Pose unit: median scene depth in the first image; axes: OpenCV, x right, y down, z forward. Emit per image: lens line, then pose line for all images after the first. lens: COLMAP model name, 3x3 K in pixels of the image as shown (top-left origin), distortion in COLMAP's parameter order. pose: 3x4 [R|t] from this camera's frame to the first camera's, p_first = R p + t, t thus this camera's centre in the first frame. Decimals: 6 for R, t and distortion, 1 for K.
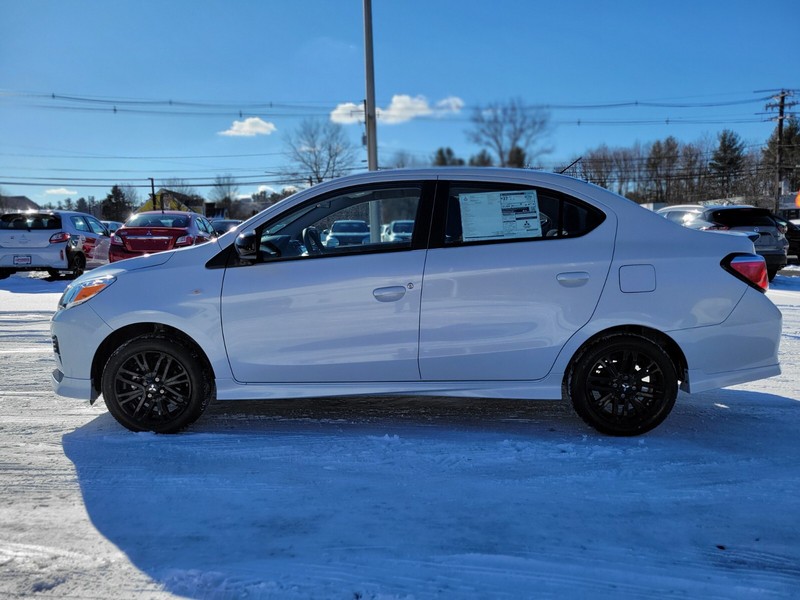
lens RADIAL K [[595.6, 0, 398.1], [0, 595.6, 300.6], [0, 0, 1]] dist [0.049426, -0.032082]
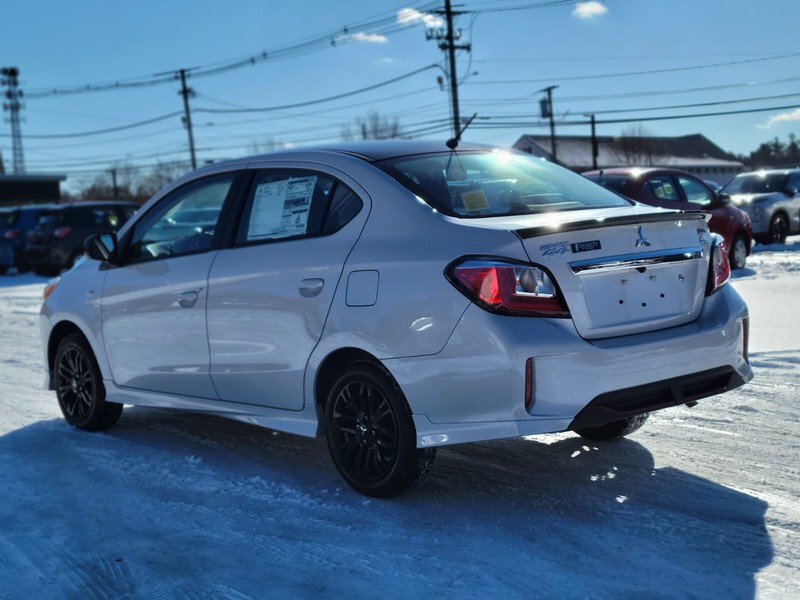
lens RADIAL K [[1221.9, 0, 397.4], [0, 1221.9, 299.2], [0, 0, 1]] dist [0.048187, 0.000000]
pose [[0.674610, 0.027909, -0.737647, 1.548306], [-0.039312, 0.999225, 0.001854, -0.027119], [0.737127, 0.027748, 0.675184, -0.023999]]
